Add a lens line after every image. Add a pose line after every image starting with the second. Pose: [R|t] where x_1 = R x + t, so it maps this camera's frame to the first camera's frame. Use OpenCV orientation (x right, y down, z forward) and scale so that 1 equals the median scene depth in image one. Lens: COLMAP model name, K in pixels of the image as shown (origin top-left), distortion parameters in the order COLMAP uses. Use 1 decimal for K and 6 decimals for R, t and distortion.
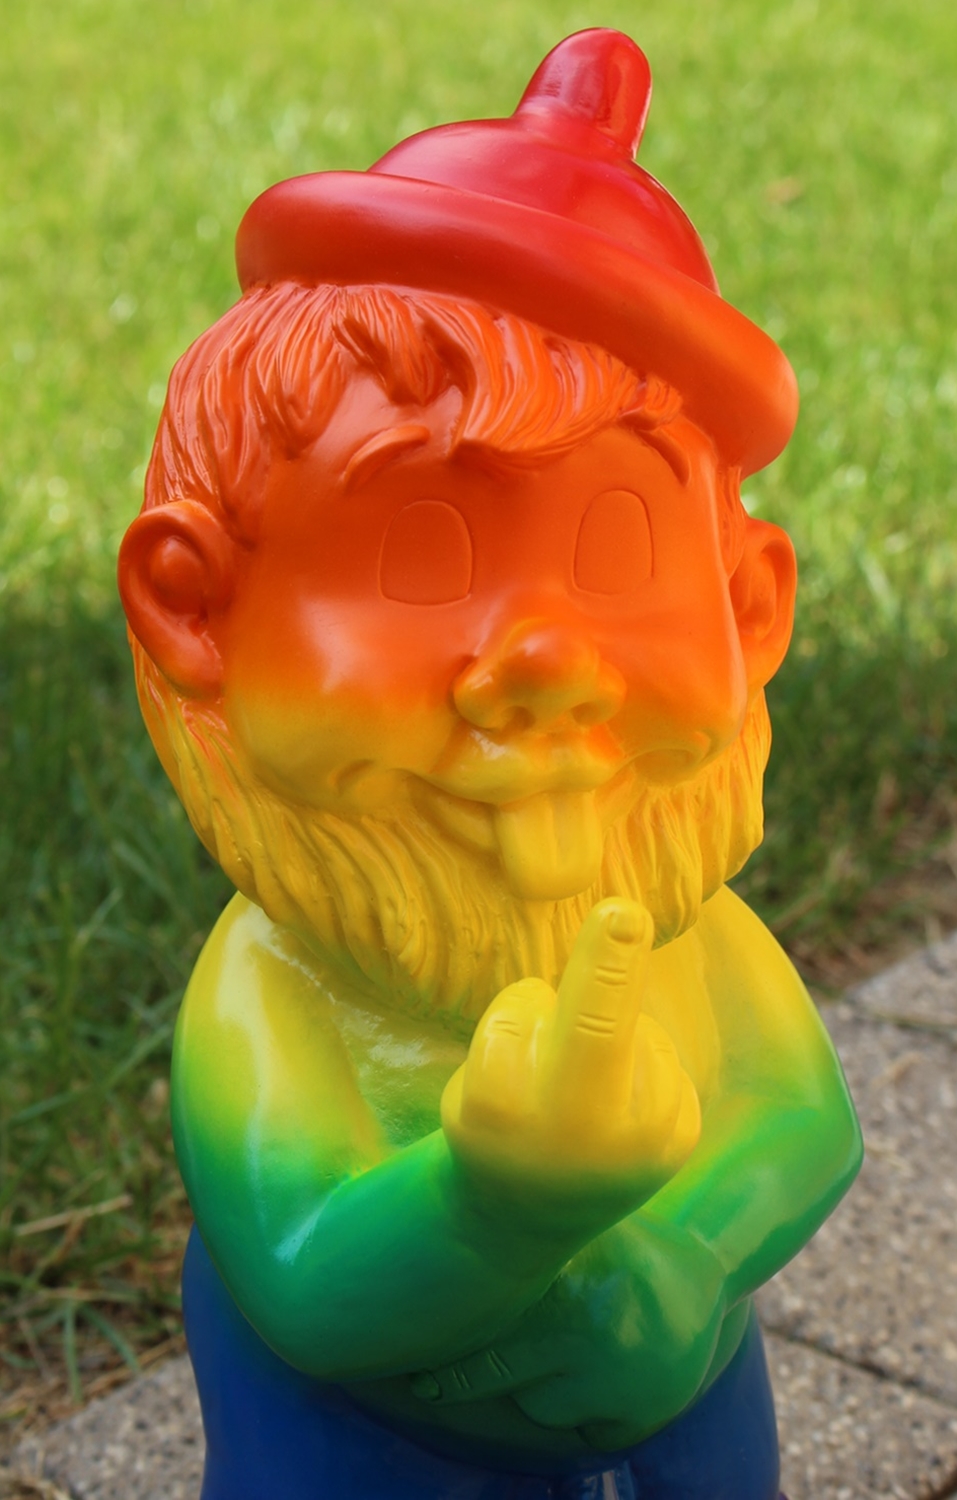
lens RADIAL K [[3289.5, 0, 618.8], [0, 3289.5, 725.7], [0, 0, 1]] dist [-0.022635, 0.000000]
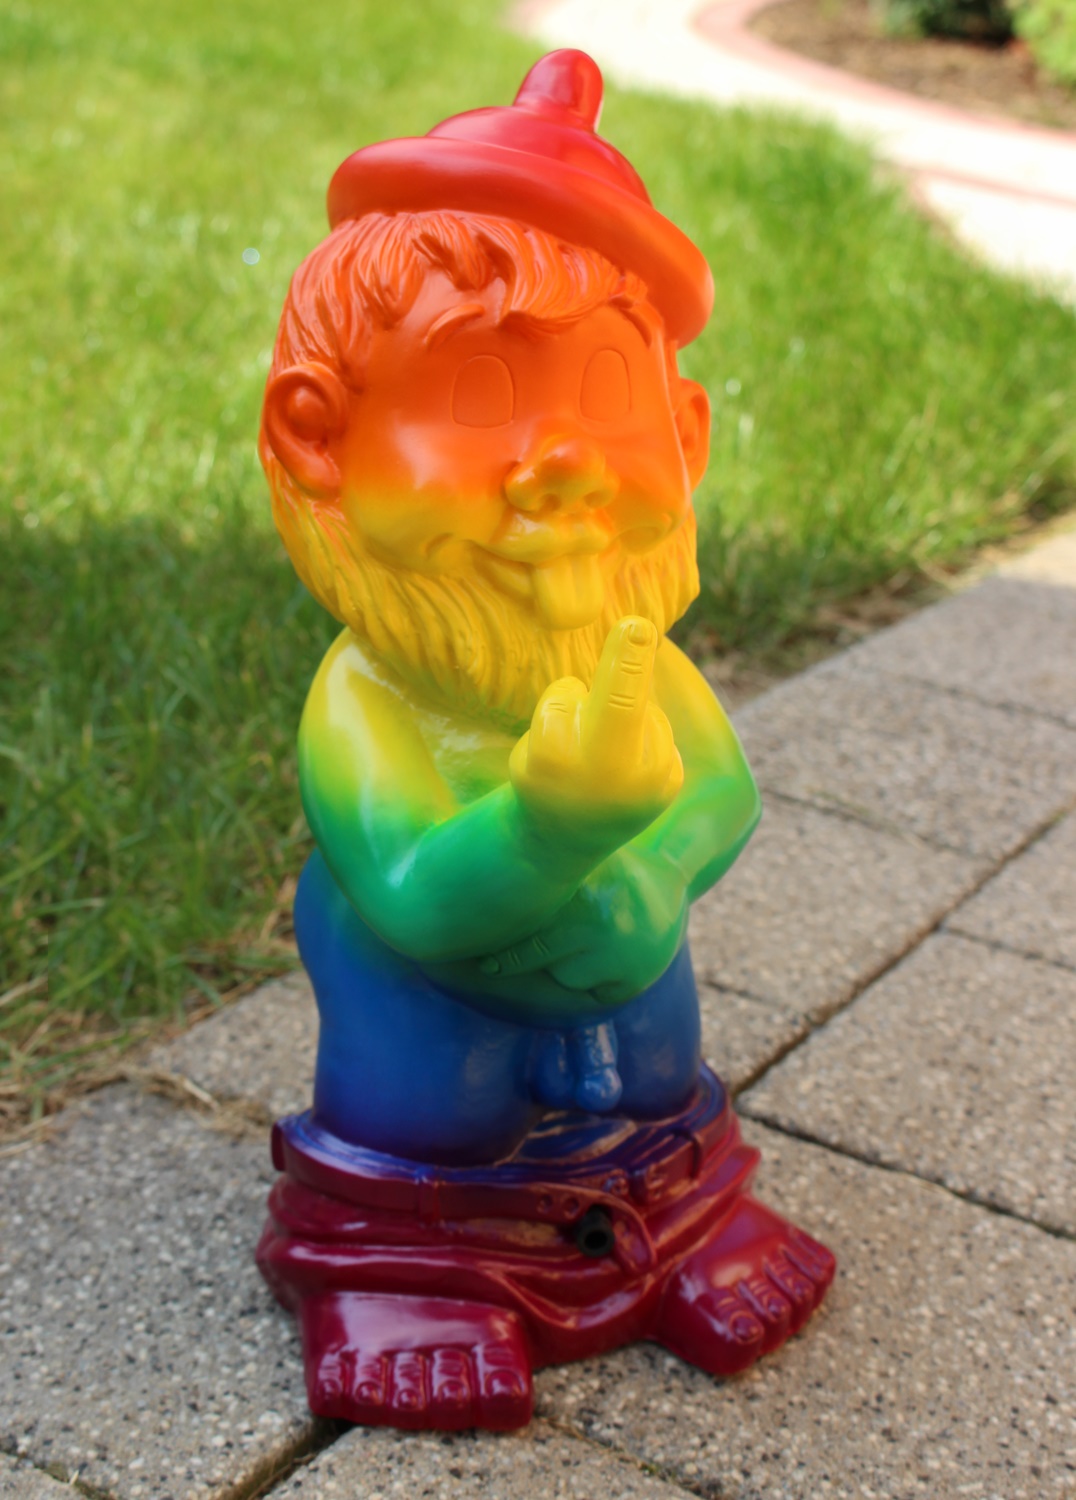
lens RADIAL K [[2198.2, 0, 534.8], [0, 2198.2, 757.6], [0, 0, 1]] dist [-0.051150, 0.000000]
pose [[0.994905, -0.029476, 0.096416, -0.129686], [0.026650, 0.999180, 0.030475, 0.078021], [-0.097235, -0.027750, 0.994875, 0.020194]]
